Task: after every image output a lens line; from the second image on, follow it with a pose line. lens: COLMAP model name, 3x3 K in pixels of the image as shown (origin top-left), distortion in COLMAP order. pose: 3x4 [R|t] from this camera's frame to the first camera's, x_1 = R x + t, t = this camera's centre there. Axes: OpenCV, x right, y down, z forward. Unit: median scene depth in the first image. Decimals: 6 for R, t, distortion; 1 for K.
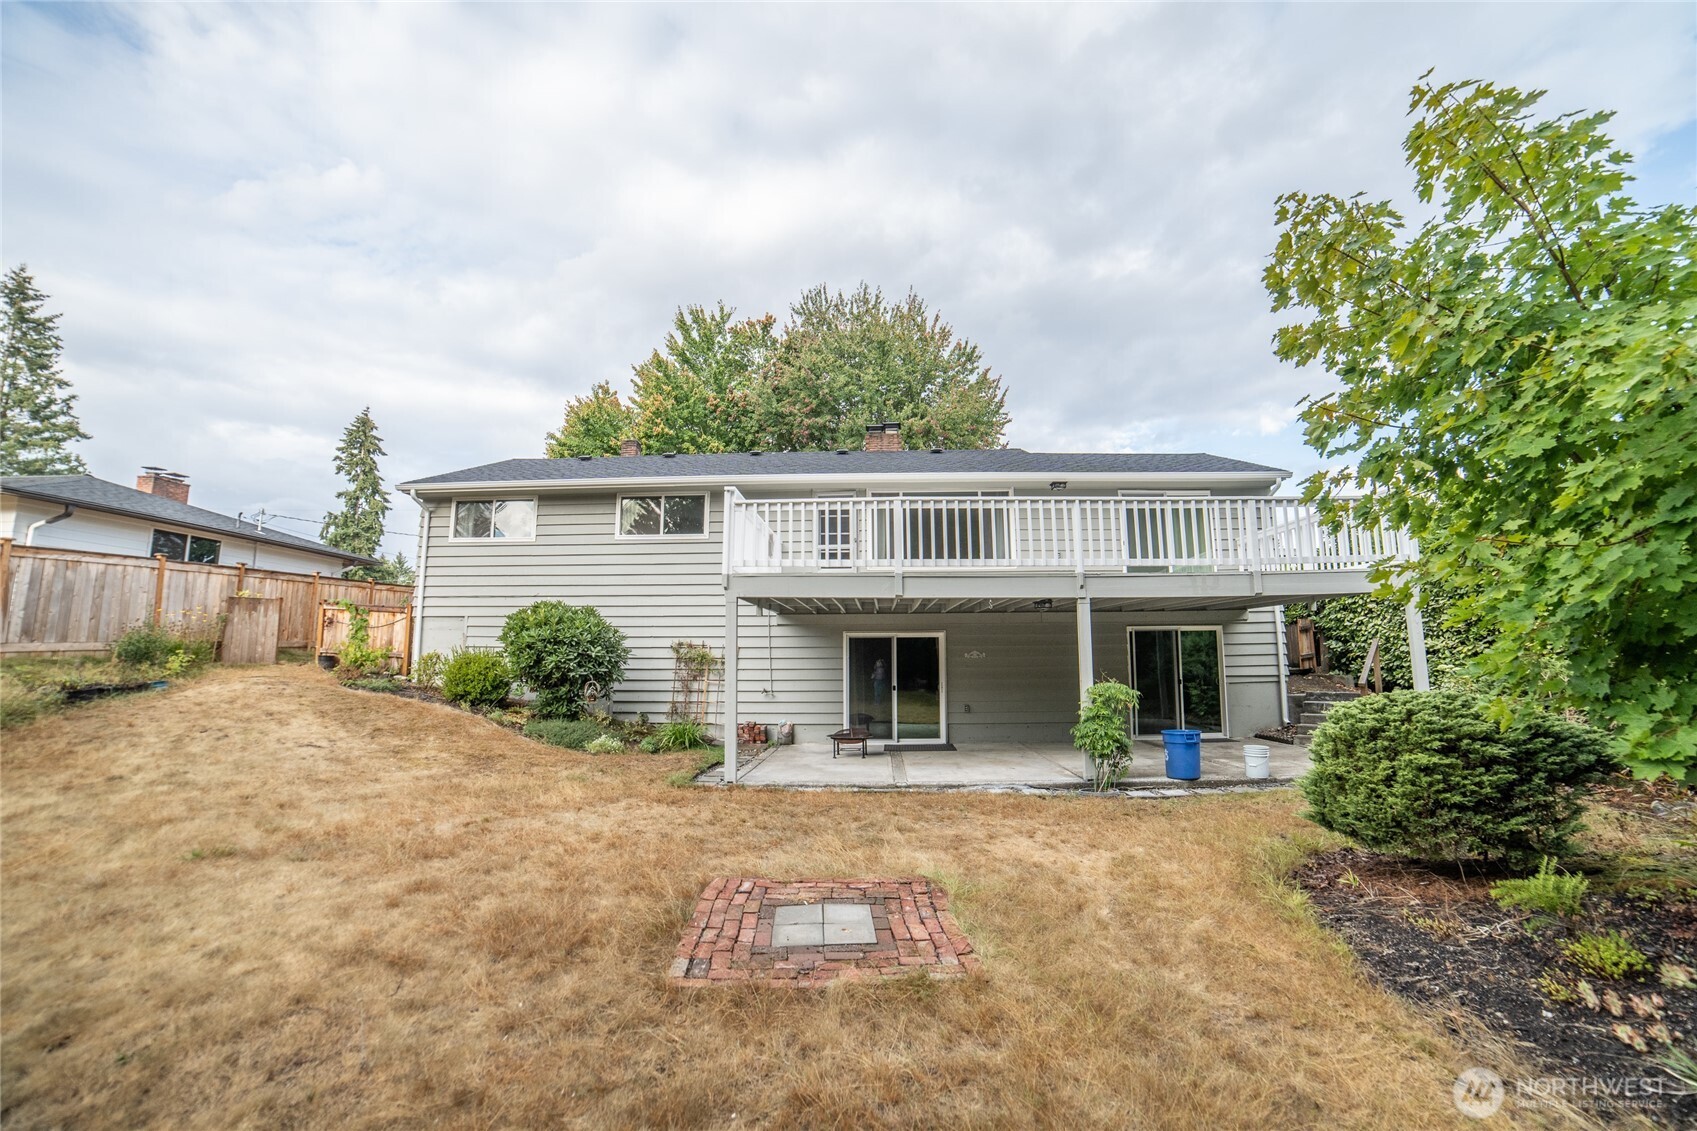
lens RADIAL K [[680.6, 0, 851.5], [0, 680.6, 567.6], [0, 0, 1]] dist [-0.096054, 0.031577]
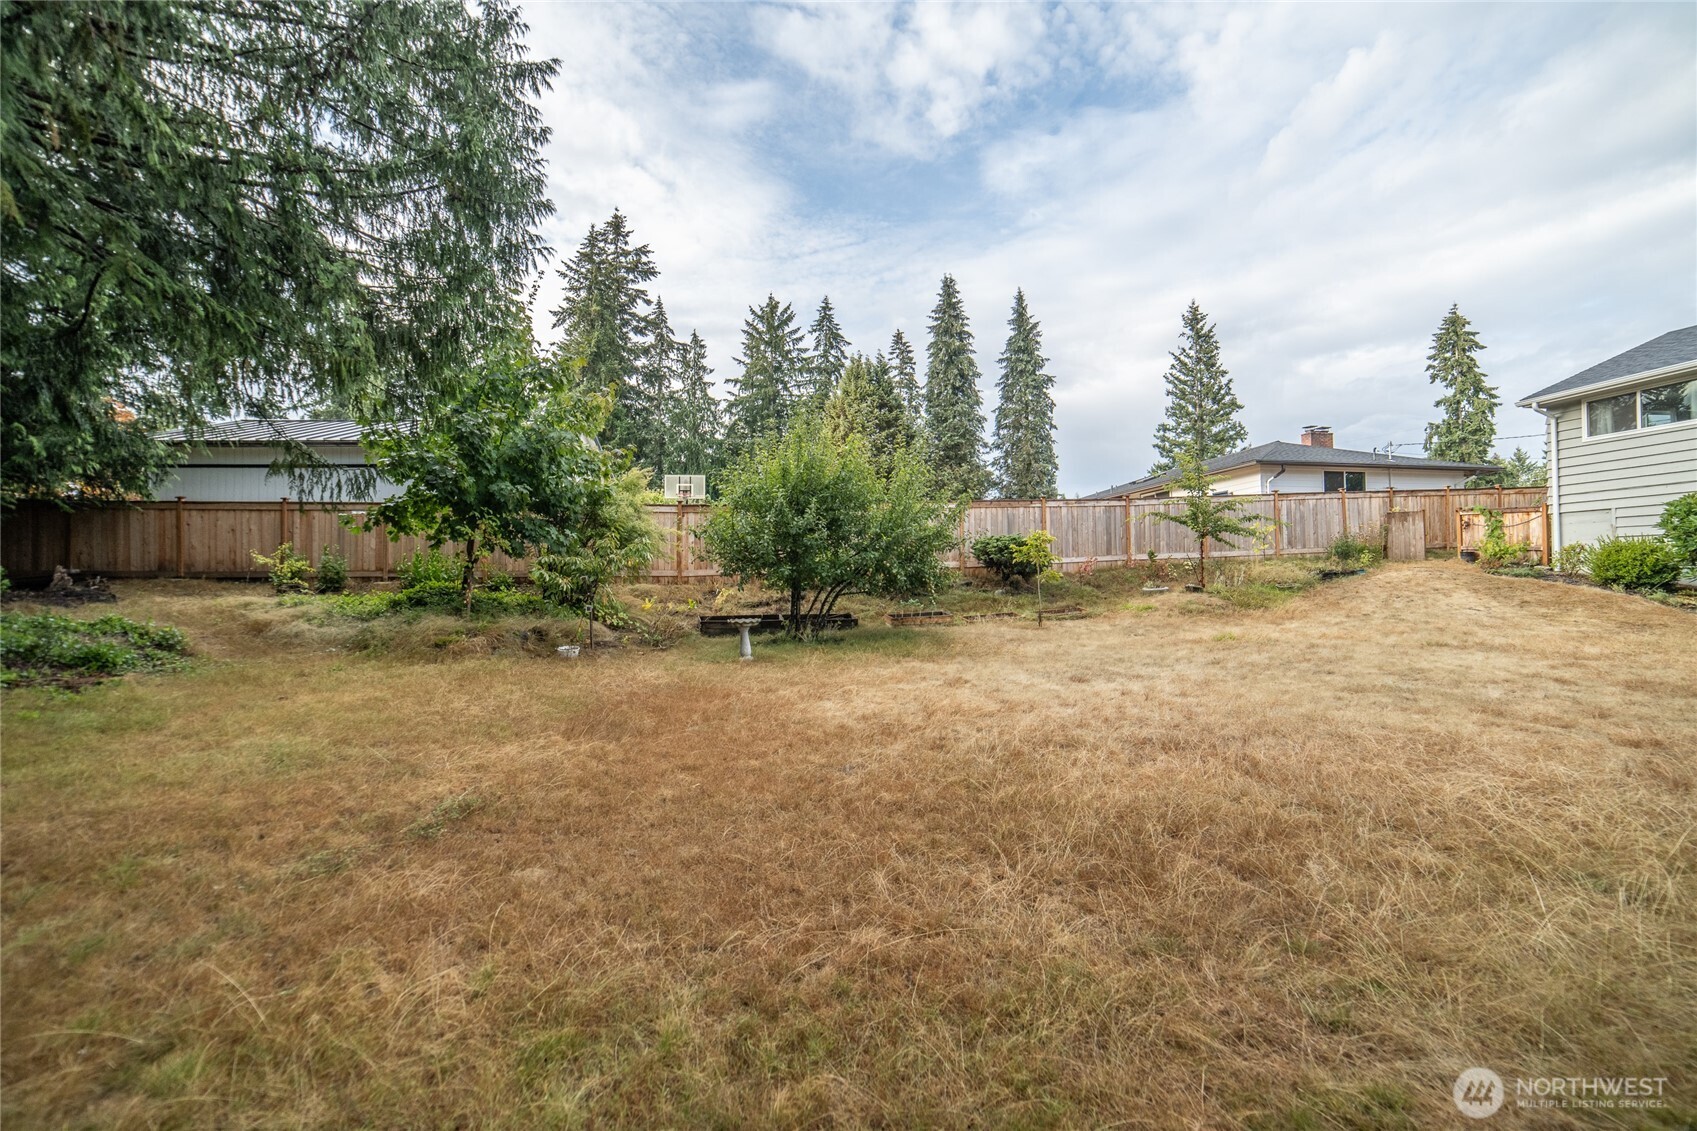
lens RADIAL K [[680.6, 0, 851.5], [0, 680.6, 567.6], [0, 0, 1]] dist [-0.096054, 0.031577]
pose [[0.149910, -0.008705, -0.988661, 0.202486], [0.141201, 0.989899, 0.012694, -0.015549], [0.978565, -0.141503, 0.149625, -0.312926]]
